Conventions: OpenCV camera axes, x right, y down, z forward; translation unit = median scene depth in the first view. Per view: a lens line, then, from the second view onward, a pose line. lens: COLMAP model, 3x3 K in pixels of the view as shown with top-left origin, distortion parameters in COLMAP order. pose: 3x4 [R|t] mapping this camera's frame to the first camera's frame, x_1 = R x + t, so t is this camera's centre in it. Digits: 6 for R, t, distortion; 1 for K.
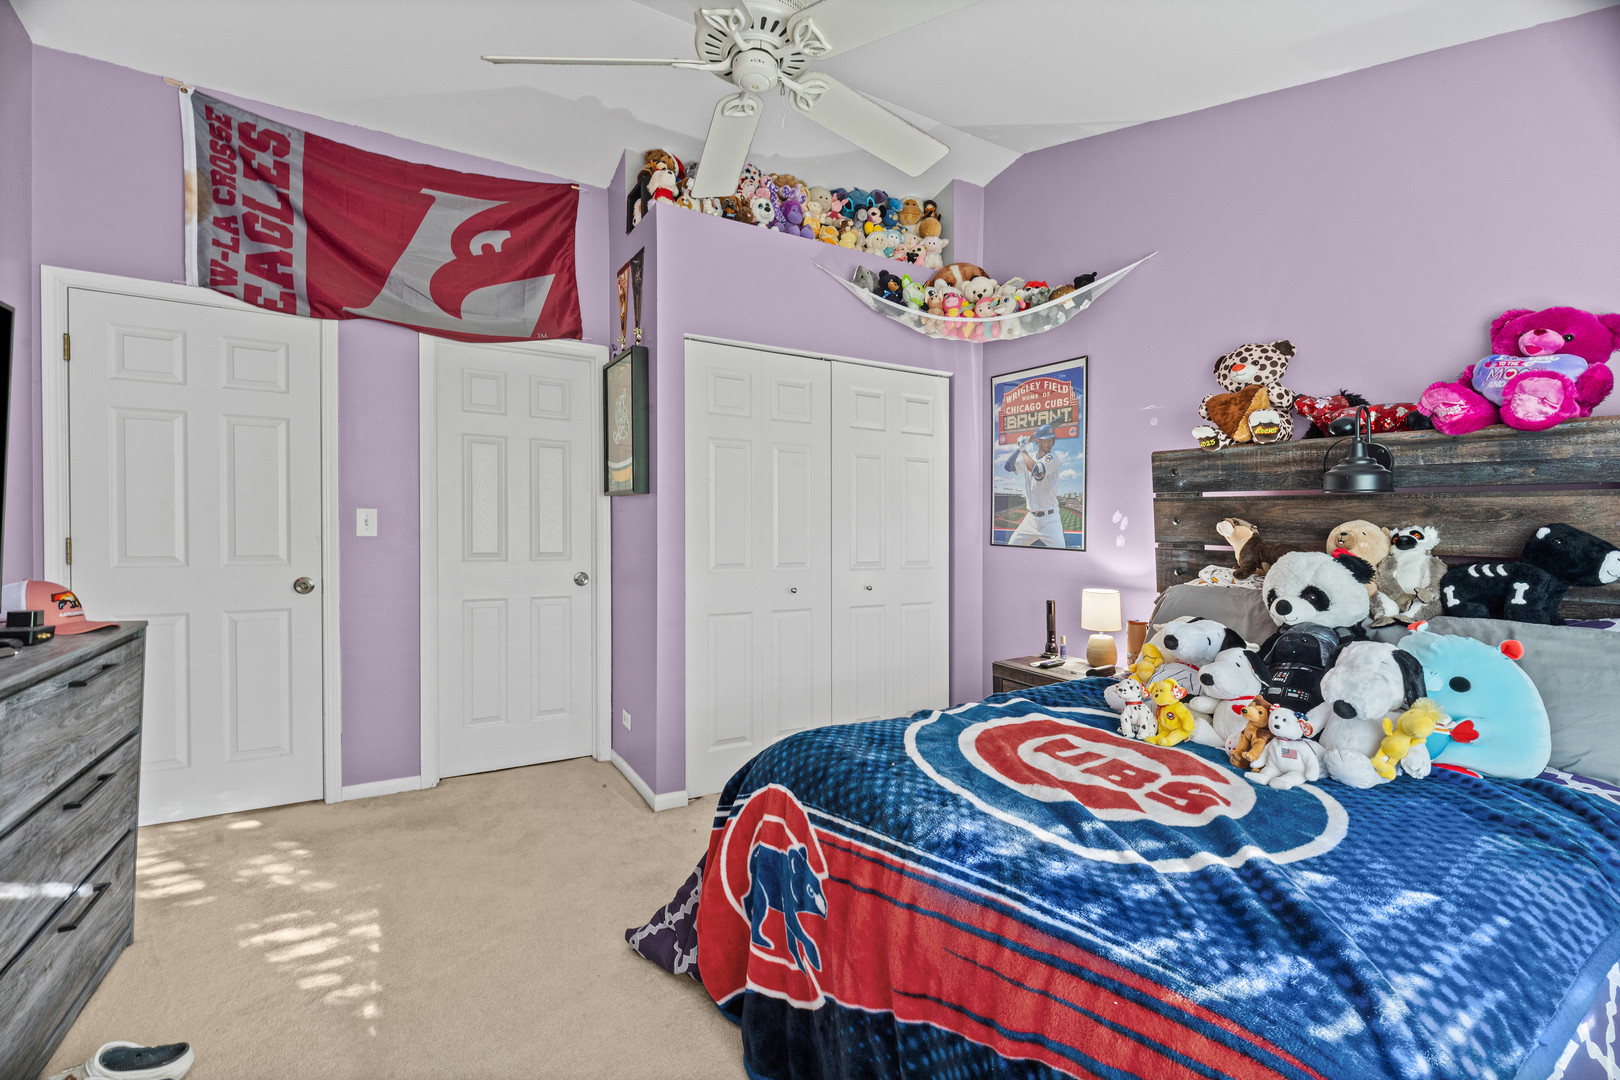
lens RADIAL K [[693.7, 0, 805.9], [0, 693.7, 502.5], [0, 0, 1]] dist [0.004025, -0.000393]
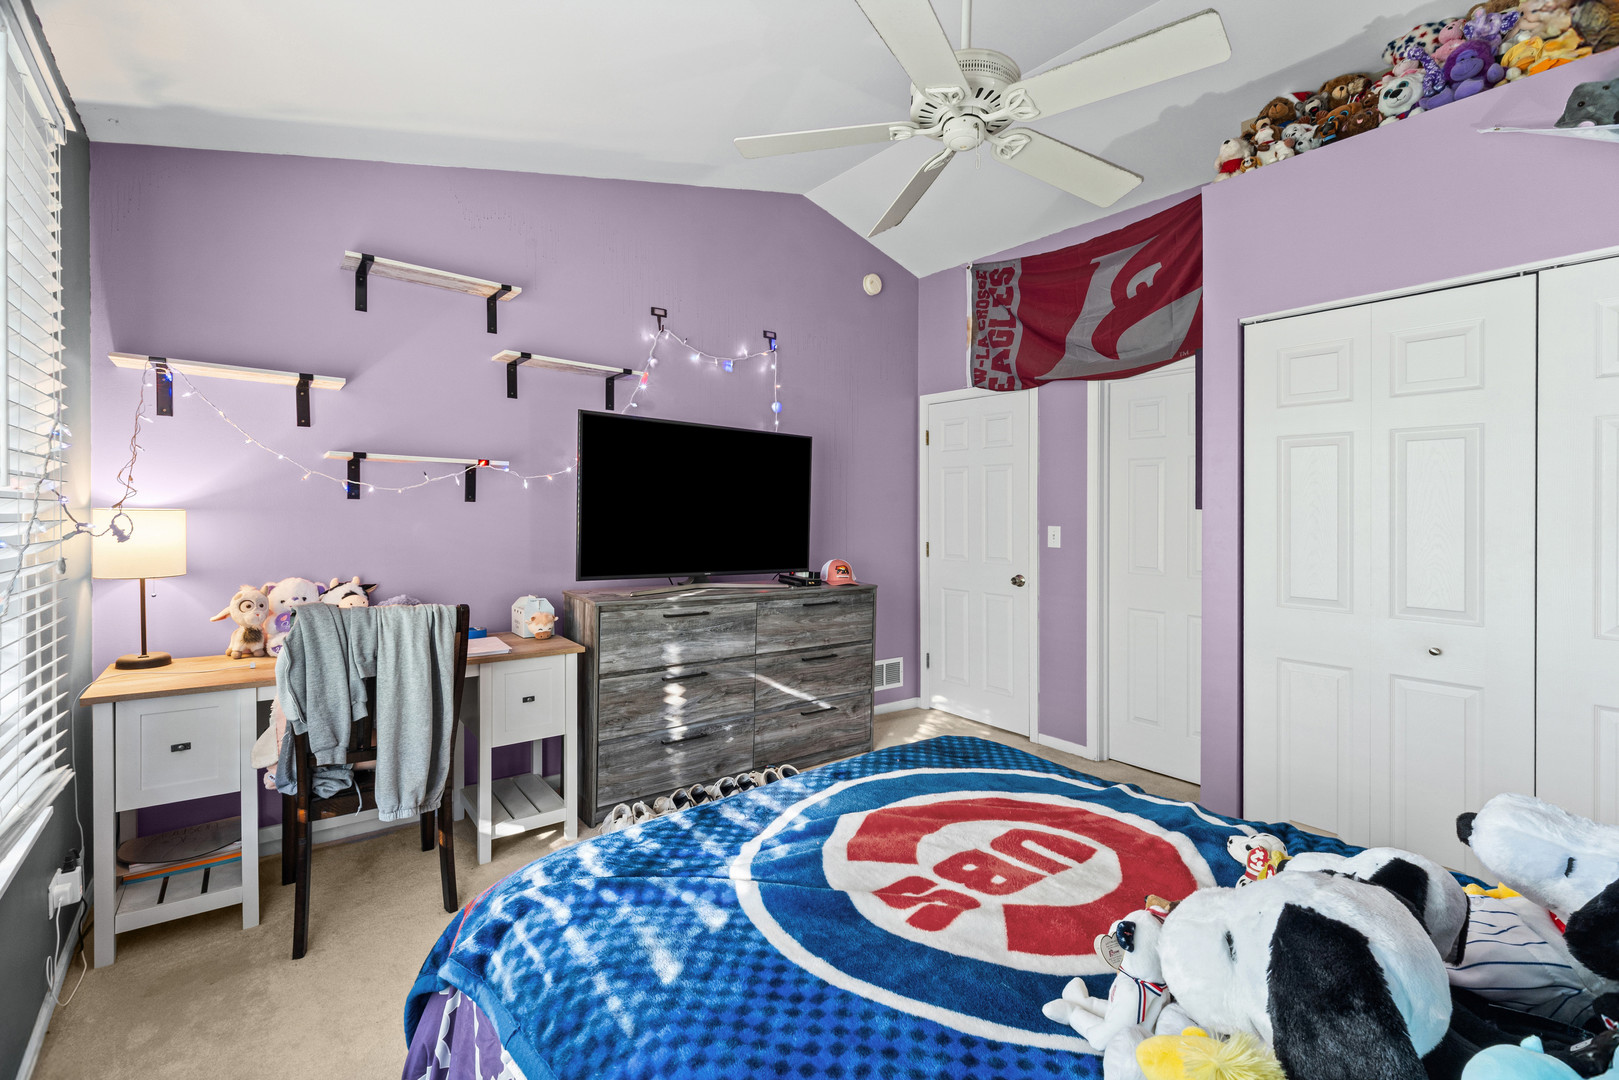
lens RADIAL K [[692.6, 0, 813.4], [0, 692.6, 521.8], [0, 0, 1]] dist [0.035945, -0.000239]
pose [[0.167379, -0.004887, -0.985881, 0.623932], [0.003314, 0.999985, -0.004394, 0.004875], [0.985887, -0.002532, 0.167392, 0.363383]]
